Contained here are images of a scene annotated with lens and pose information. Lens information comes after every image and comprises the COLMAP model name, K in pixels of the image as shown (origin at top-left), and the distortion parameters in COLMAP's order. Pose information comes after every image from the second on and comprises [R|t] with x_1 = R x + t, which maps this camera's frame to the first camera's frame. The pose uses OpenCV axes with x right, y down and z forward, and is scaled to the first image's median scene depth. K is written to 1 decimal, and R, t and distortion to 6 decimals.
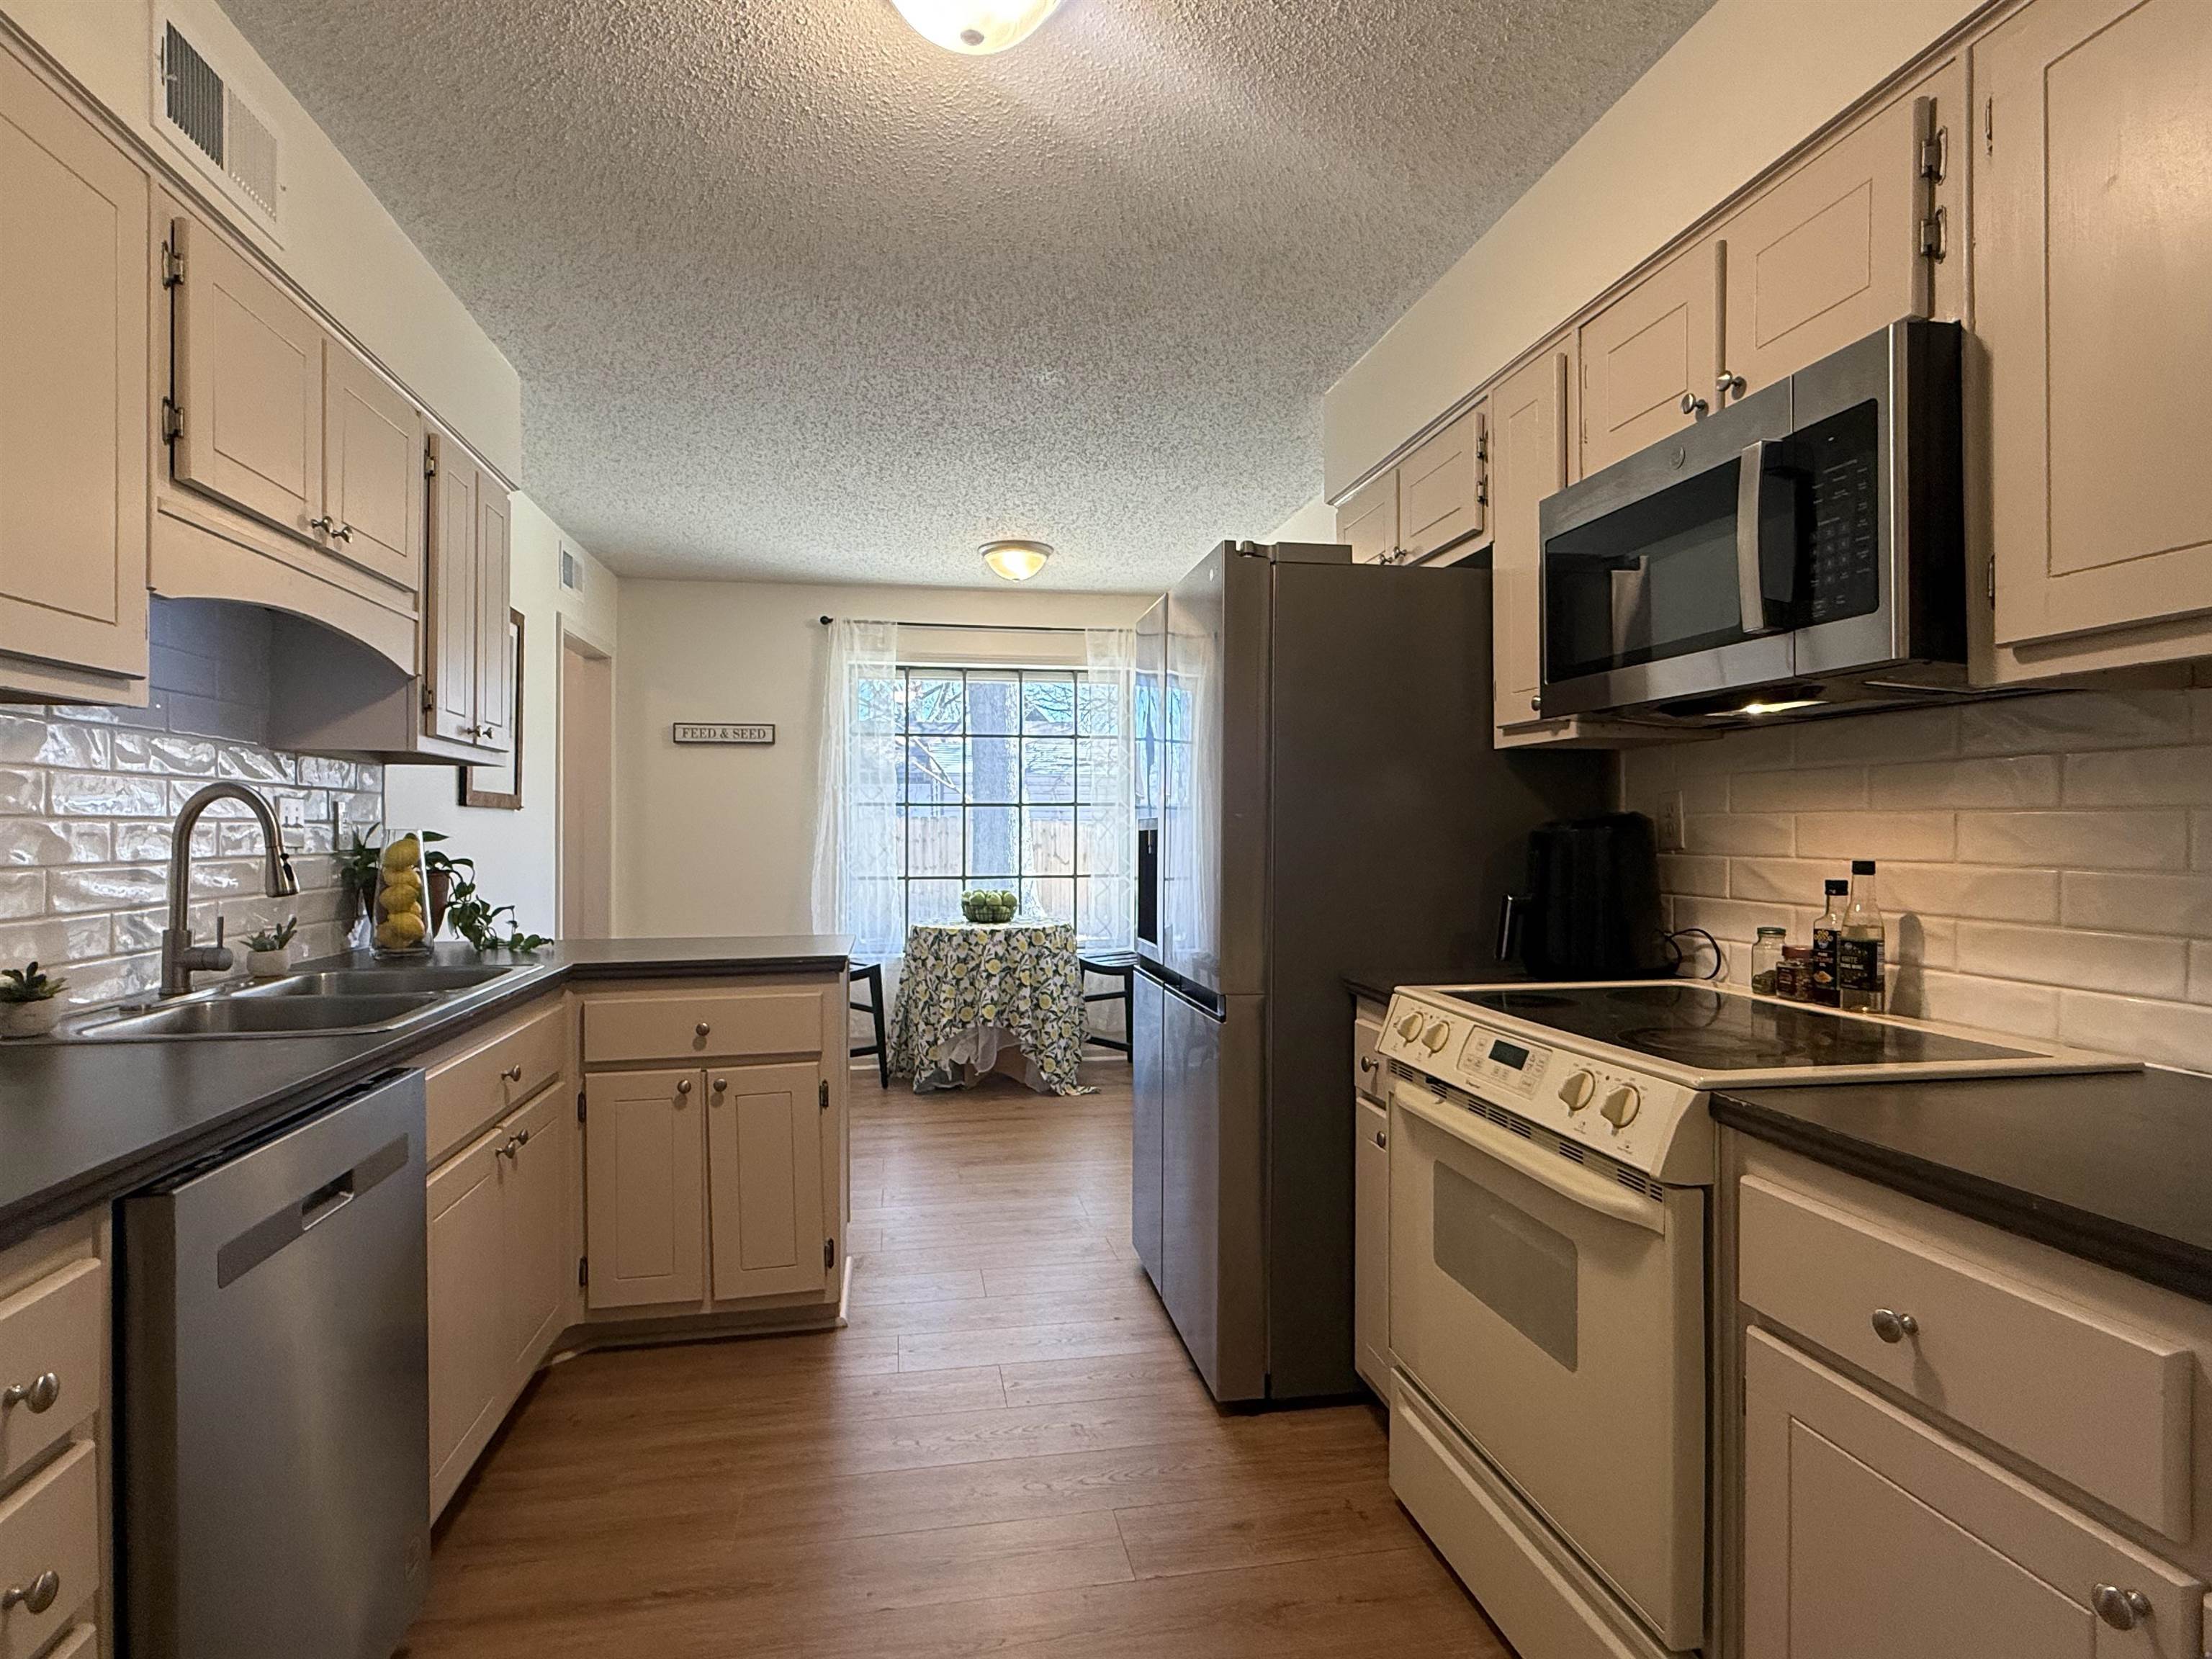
lens RADIAL K [[1158.6, 0, 1108.4], [0, 1158.6, 825.6], [0, 0, 1]] dist [0.000702, 0.000011]
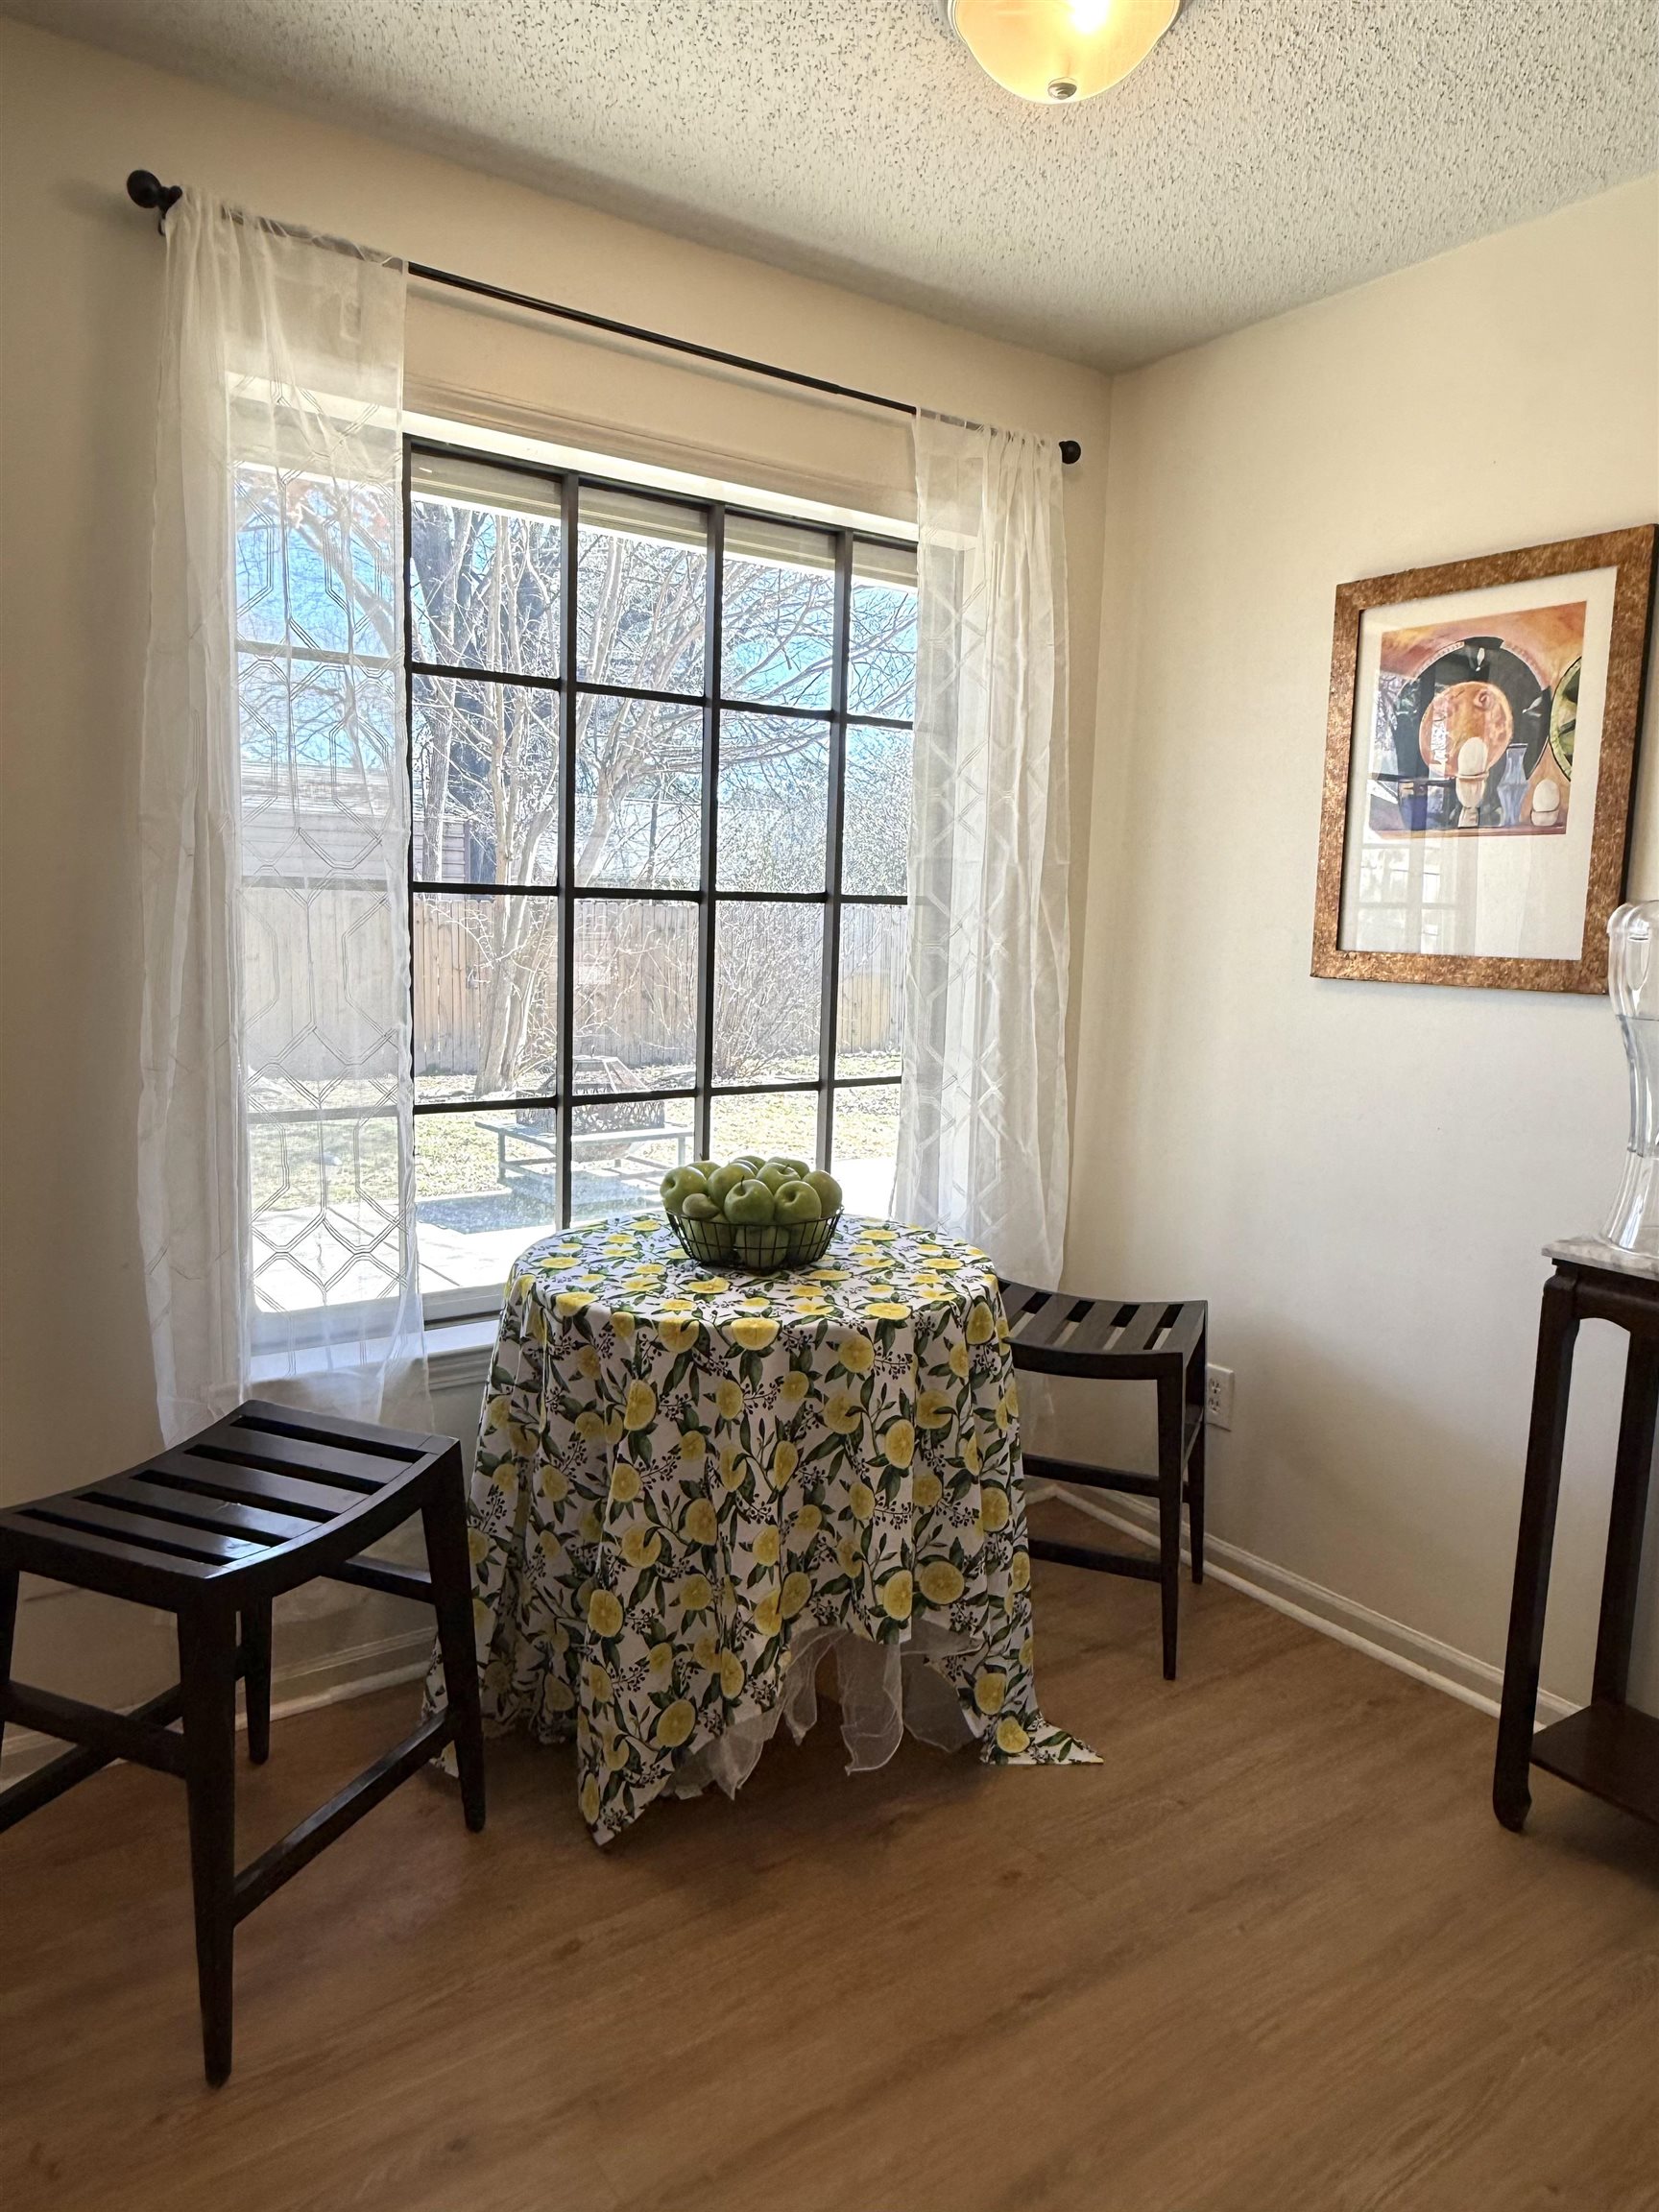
lens RADIAL K [[1414.5, 0, 828.7], [0, 1414.5, 1109.7], [0, 0, 1]] dist [-0.005184, -0.000466]
pose [[0.915675, -0.023191, 0.401251, -0.255007], [-0.030064, 0.991585, 0.125918, -0.011758], [-0.400794, -0.127363, 0.907272, 0.659726]]
